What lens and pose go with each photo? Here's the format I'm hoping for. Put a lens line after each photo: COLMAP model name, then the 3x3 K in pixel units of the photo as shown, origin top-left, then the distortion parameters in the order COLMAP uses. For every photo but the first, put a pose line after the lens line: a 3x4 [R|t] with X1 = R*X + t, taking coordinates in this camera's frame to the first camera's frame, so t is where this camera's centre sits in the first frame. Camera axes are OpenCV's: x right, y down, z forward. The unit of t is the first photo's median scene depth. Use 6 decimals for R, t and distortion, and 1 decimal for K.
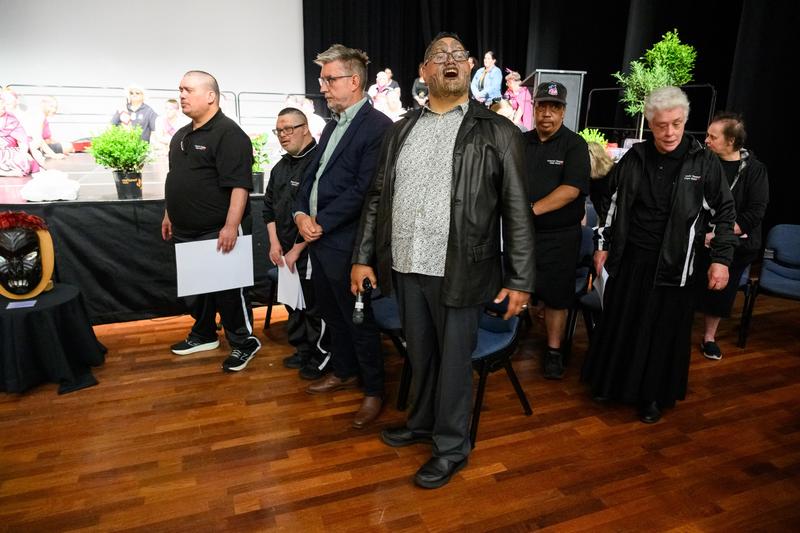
lens RADIAL K [[560.7, 0, 410.9], [0, 560.7, 268.7], [0, 0, 1]] dist [0.000212, -0.003725]
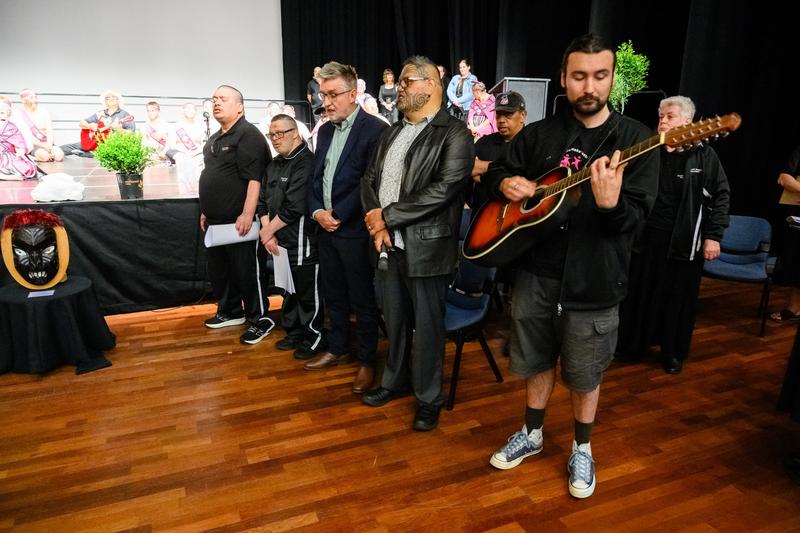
lens RADIAL K [[553.2, 0, 406.4], [0, 553.2, 267.4], [0, 0, 1]] dist [-0.004075, 0.001515]
pose [[0.999321, -0.014732, 0.033768, -0.012753], [0.014962, 0.999867, -0.006548, 0.029817], [-0.033667, 0.007049, 0.999408, -0.110387]]
